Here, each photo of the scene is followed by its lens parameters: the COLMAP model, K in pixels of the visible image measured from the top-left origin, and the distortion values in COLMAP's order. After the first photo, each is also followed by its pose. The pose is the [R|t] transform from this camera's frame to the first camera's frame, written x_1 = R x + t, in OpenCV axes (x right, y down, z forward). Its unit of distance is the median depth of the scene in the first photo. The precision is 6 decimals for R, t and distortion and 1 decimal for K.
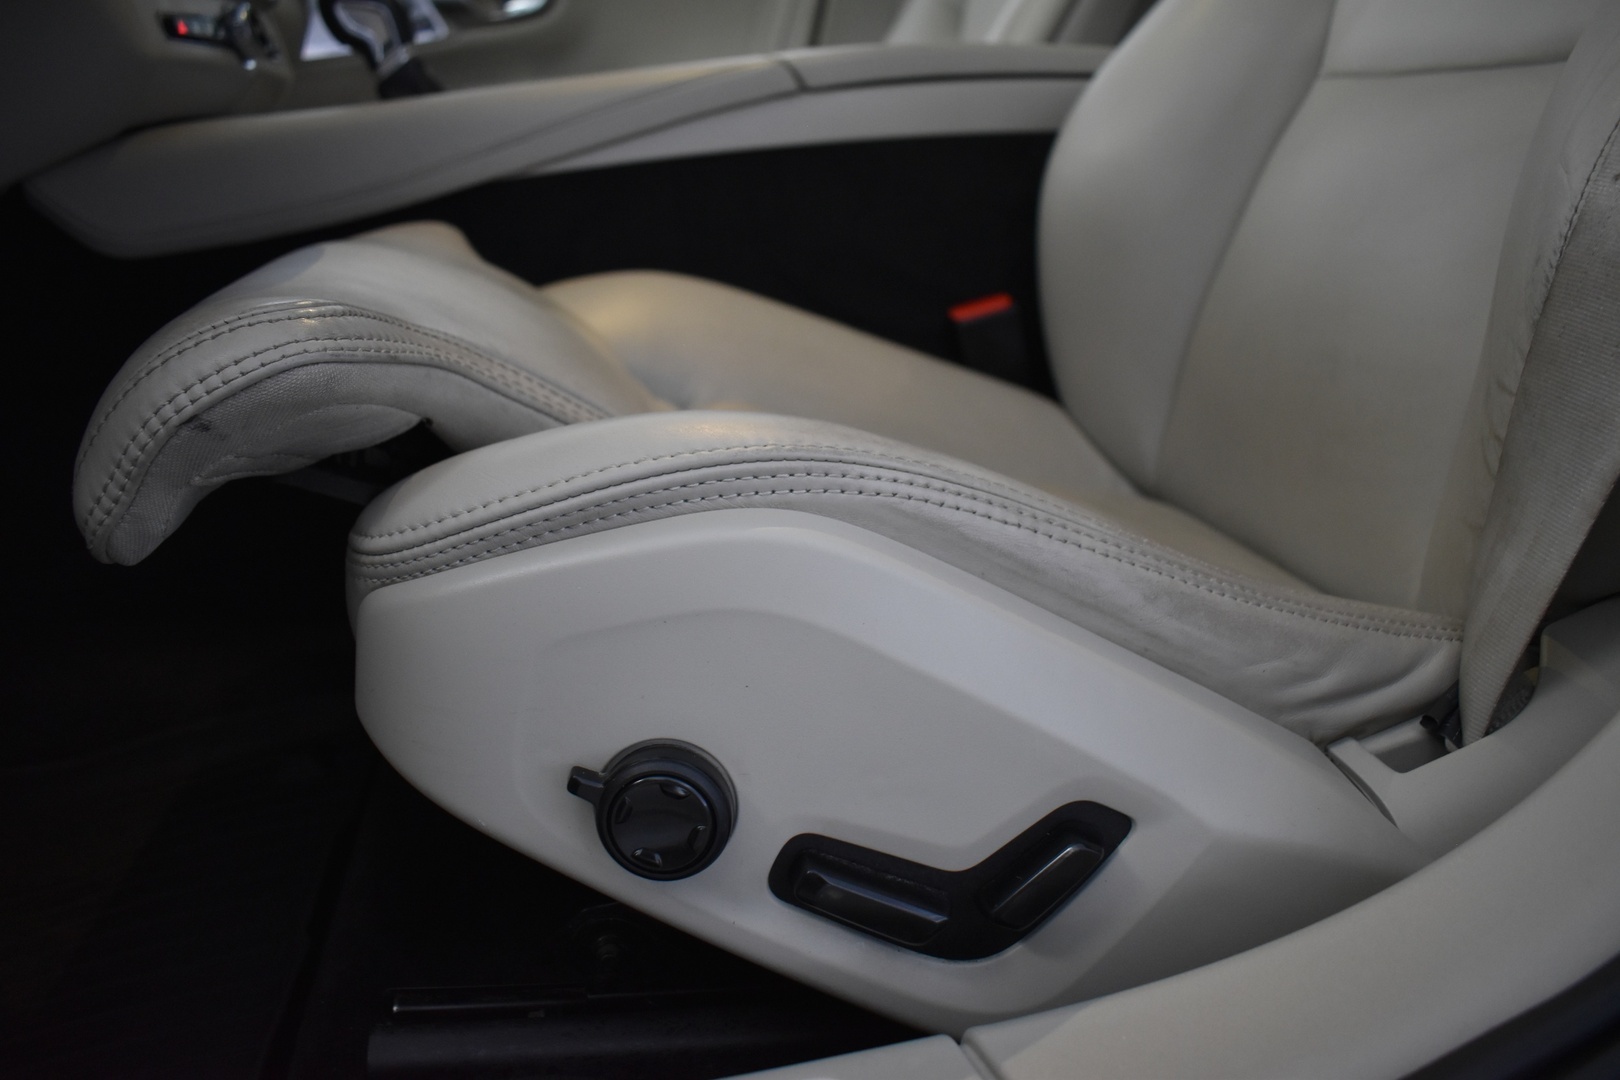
lens RADIAL K [[1230.8, 0, 811.4], [0, 1230.8, 539.9], [0, 0, 1]] dist [-0.080922, -0.012734]
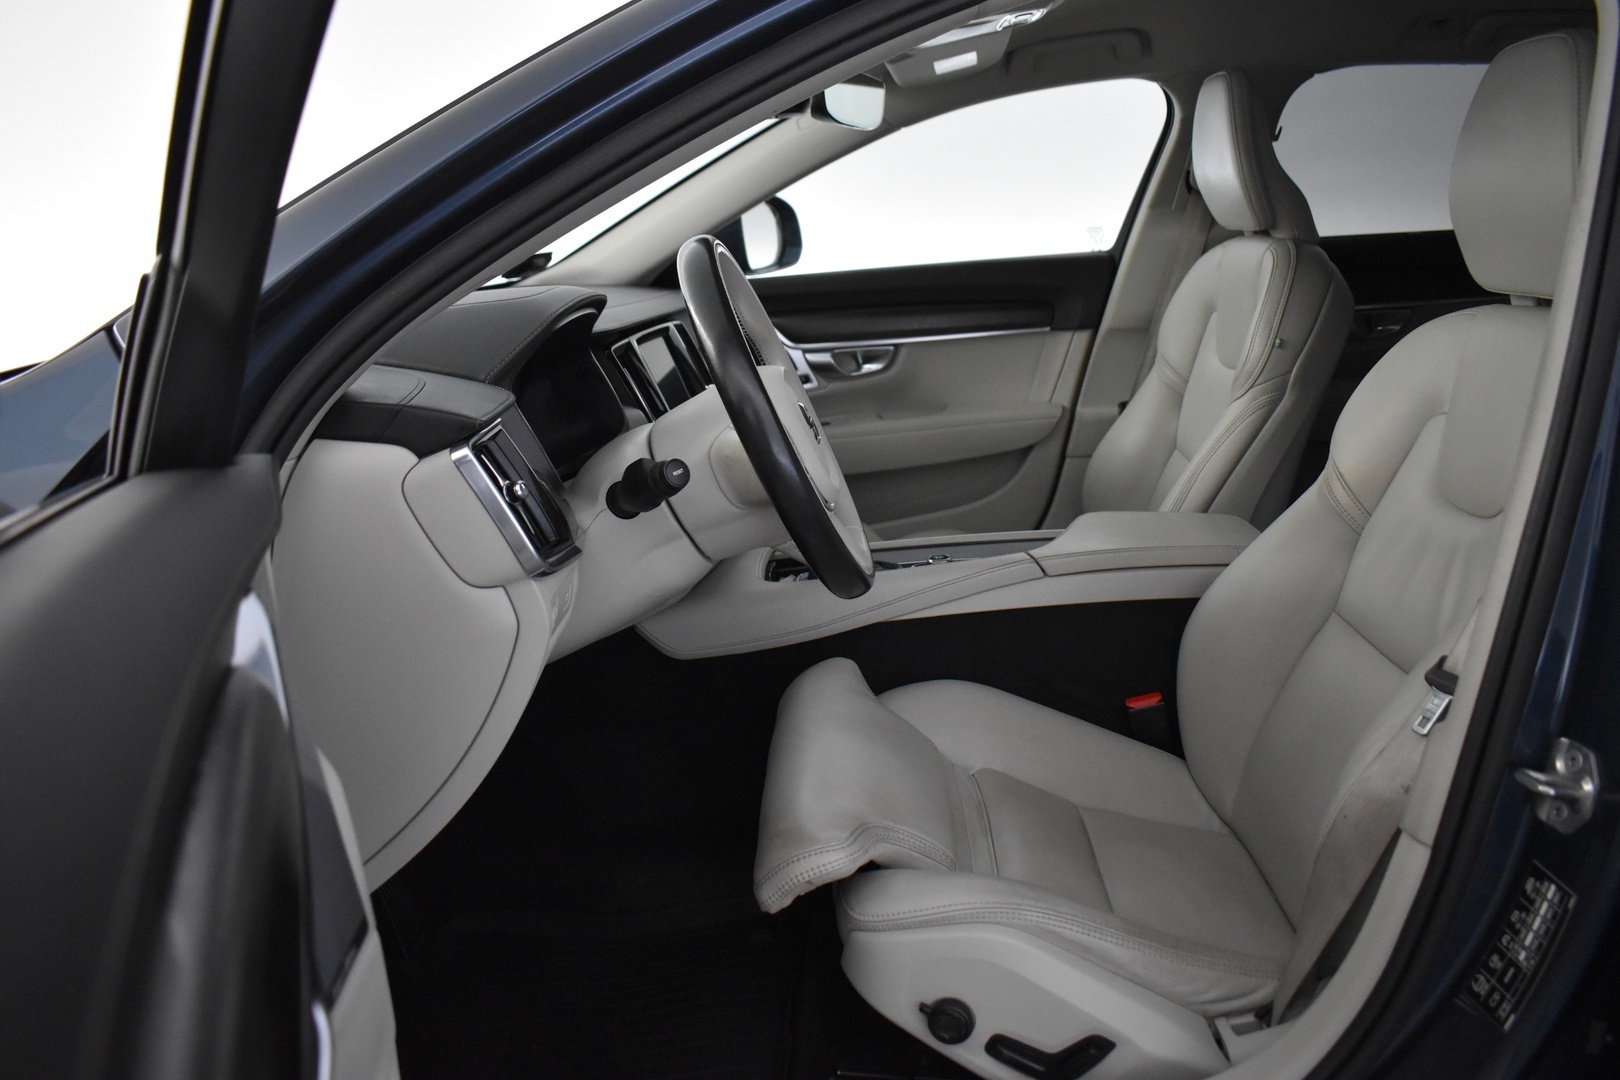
lens RADIAL K [[1230.8, 0, 809.2], [0, 1230.8, 541.8], [0, 0, 1]] dist [-0.080922, -0.012734]
pose [[0.971714, 0.053854, -0.229938, 0.150024], [-0.063642, 0.997346, -0.035359, -0.756381], [0.227423, 0.048992, 0.972563, -1.861147]]
